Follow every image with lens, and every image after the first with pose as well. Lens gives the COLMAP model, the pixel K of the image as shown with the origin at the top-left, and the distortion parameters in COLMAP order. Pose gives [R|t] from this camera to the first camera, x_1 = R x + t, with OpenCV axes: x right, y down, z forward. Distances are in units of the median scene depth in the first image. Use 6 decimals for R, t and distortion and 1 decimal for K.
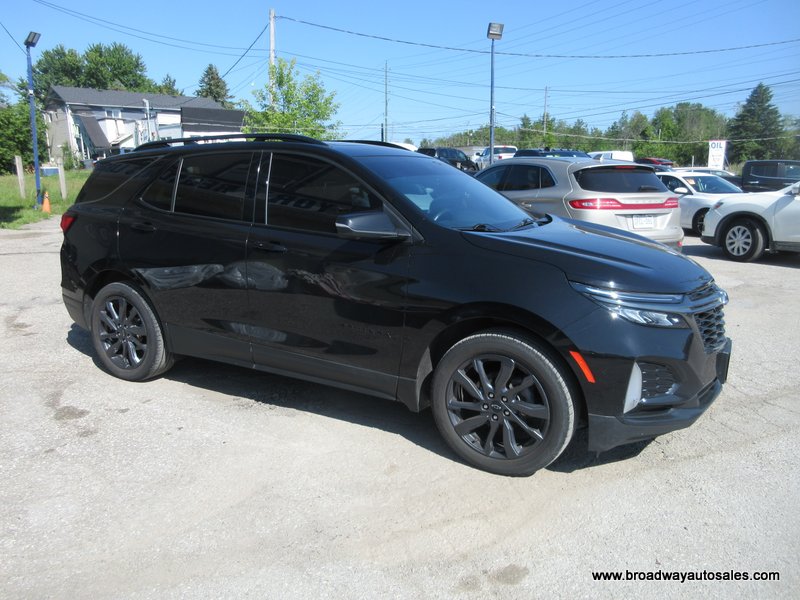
lens RADIAL K [[608.3, 0, 400.2], [0, 608.3, 300.0], [0, 0, 1]] dist [0.012177, -0.002133]
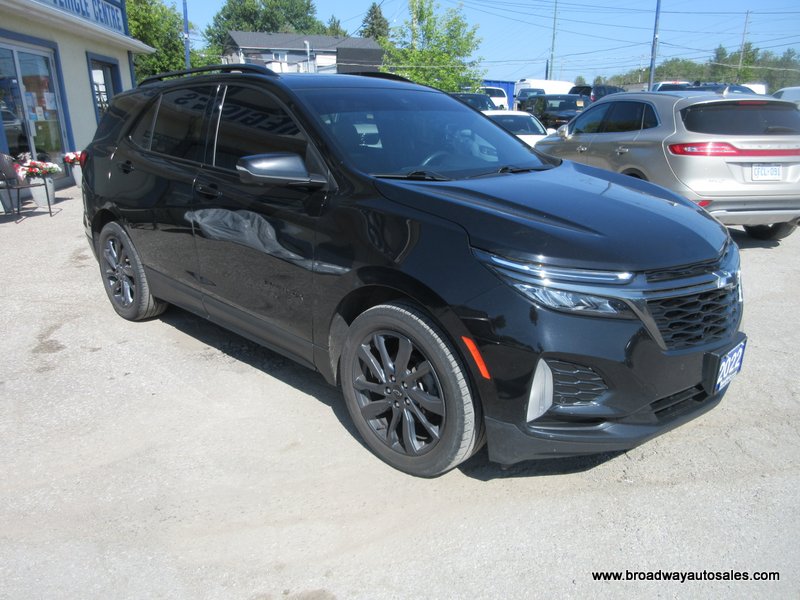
lens RADIAL K [[608.3, 0, 401.1], [0, 608.3, 299.5], [0, 0, 1]] dist [0.012177, -0.002133]
pose [[0.965024, 0.075259, -0.251125, 0.149952], [-0.052586, 0.994009, 0.095813, -0.013212], [0.256832, -0.079256, 0.963201, 0.084982]]
